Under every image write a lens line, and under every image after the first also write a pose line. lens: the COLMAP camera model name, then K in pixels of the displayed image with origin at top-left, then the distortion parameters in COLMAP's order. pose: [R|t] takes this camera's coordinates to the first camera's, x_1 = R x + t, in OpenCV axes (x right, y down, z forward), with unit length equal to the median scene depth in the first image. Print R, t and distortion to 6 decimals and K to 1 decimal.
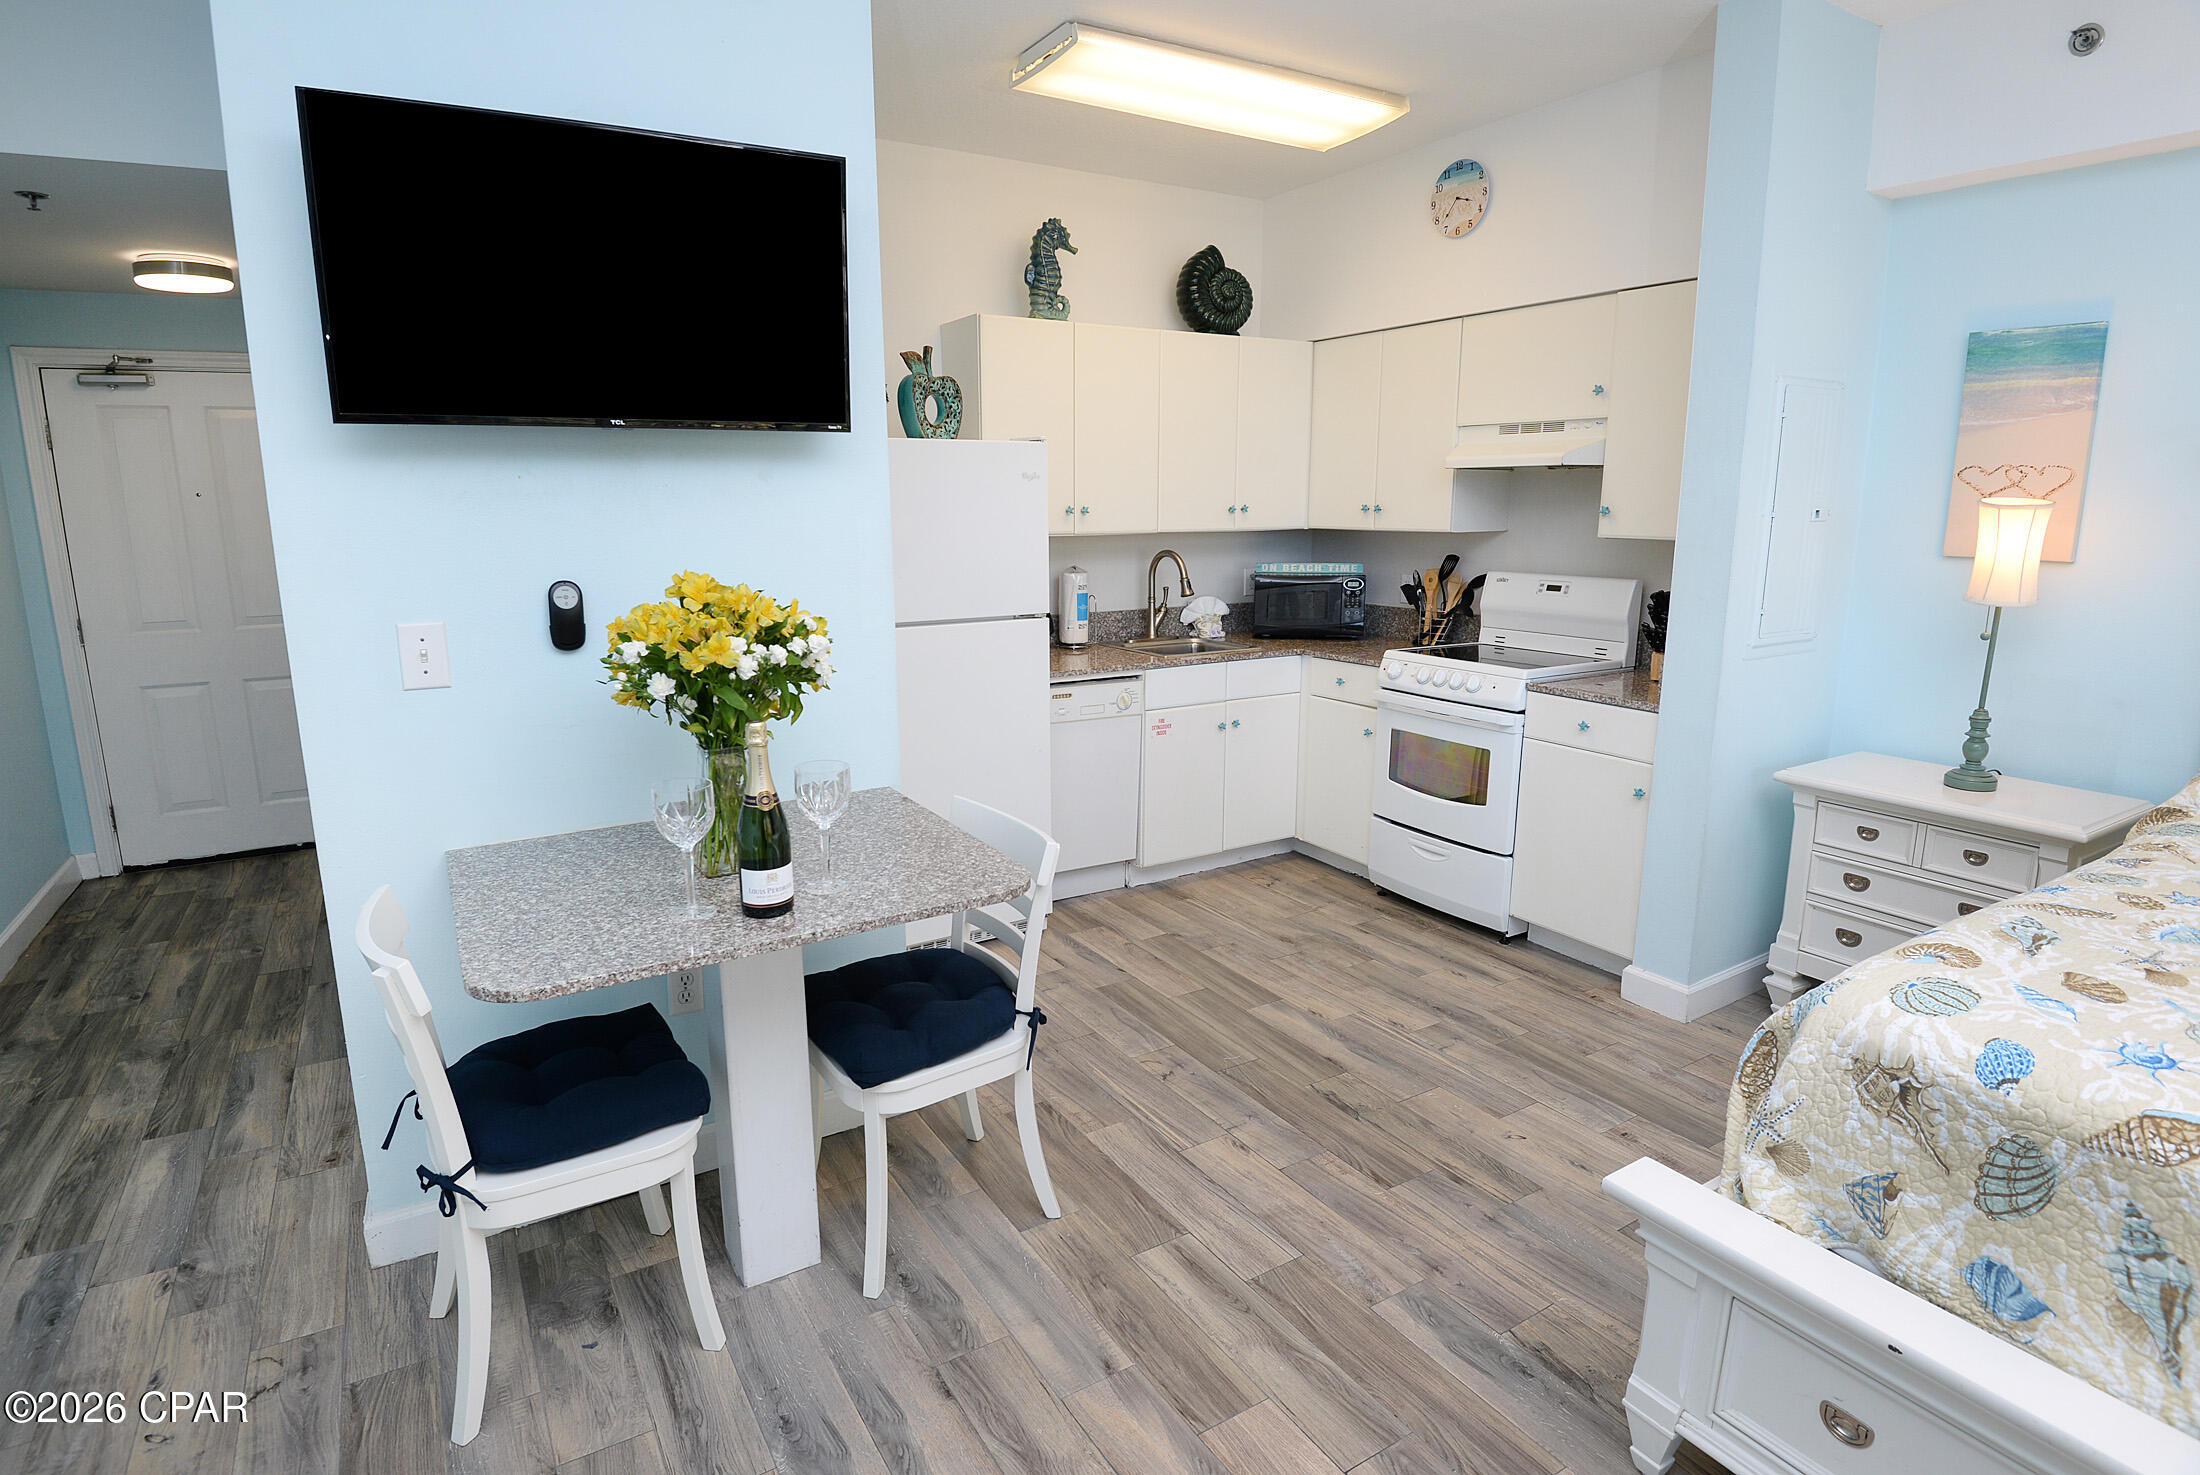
lens RADIAL K [[1120.4, 0, 1058.5], [0, 1120.4, 724.3], [0, 0, 1]] dist [-0.003033, -0.020145]
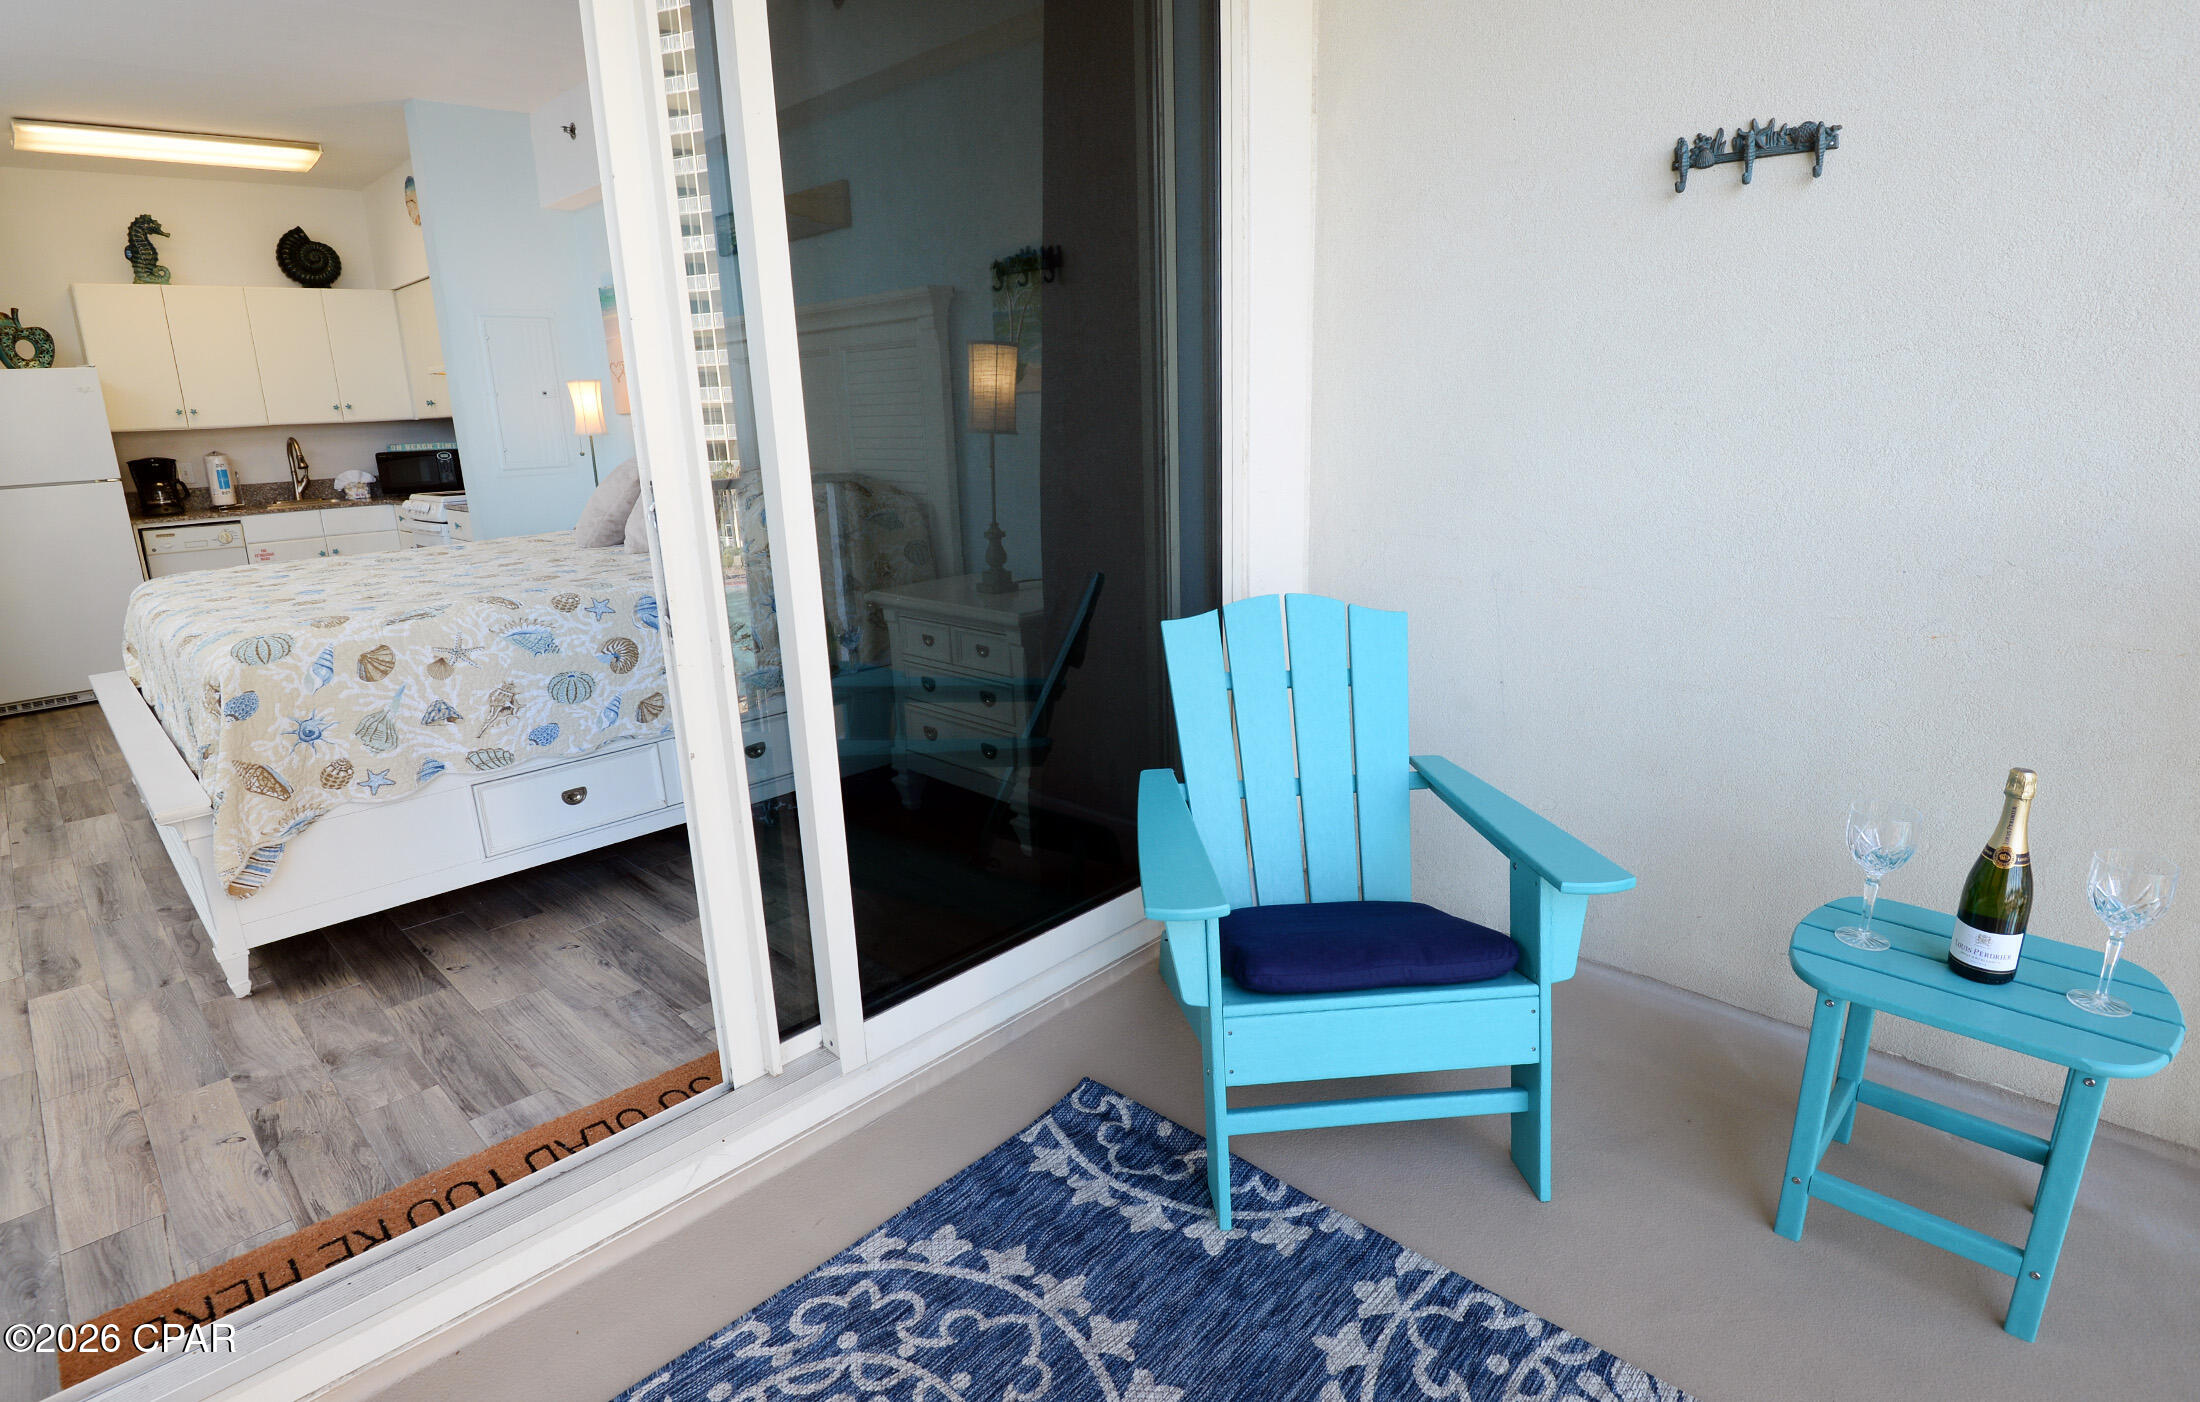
lens RADIAL K [[1109.0, 0, 1130.0], [0, 1109.0, 706.7], [0, 0, 1]] dist [-0.046861, -0.000524]
pose [[0.958826, -0.092498, 0.268509, 1.069926], [0.076489, 0.994645, 0.069505, 0.259297], [-0.273500, -0.046105, 0.960766, -0.945790]]
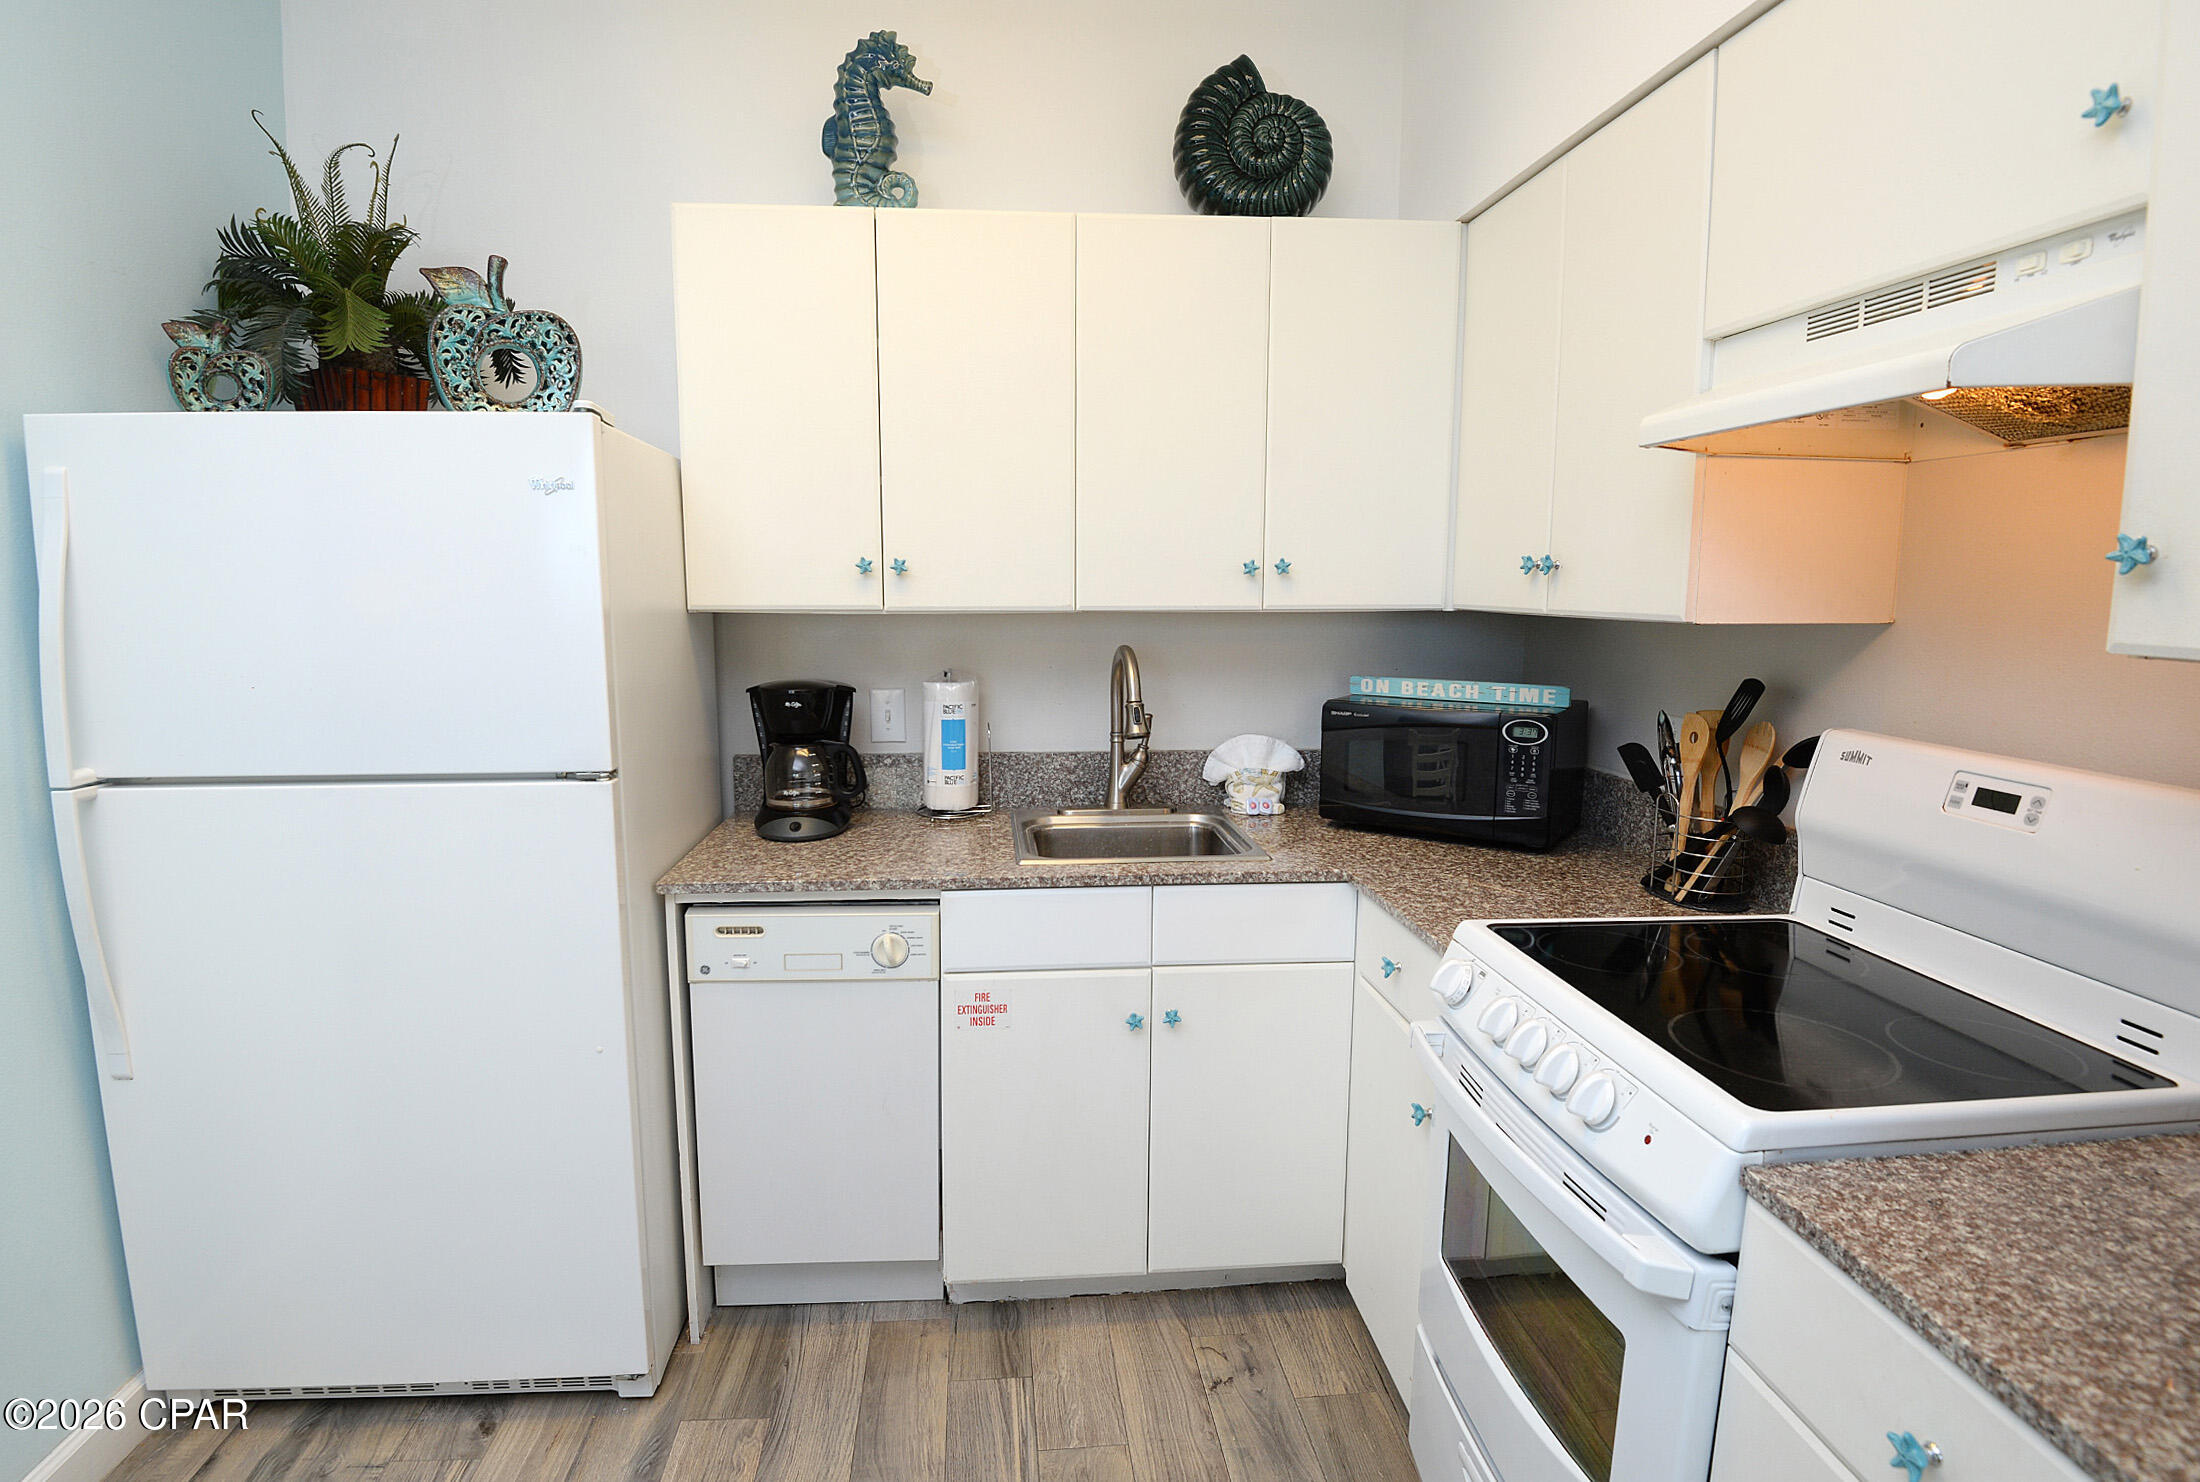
lens RADIAL K [[1108.4, 0, 1073.3], [0, 1108.4, 732.6], [0, 0, 1]] dist [-0.031514, -0.001091]
pose [[0.901526, 0.064631, -0.427871, 0.433052], [-0.090208, 0.995129, -0.039751, -0.135669], [0.423218, 0.074434, 0.902965, 0.778043]]
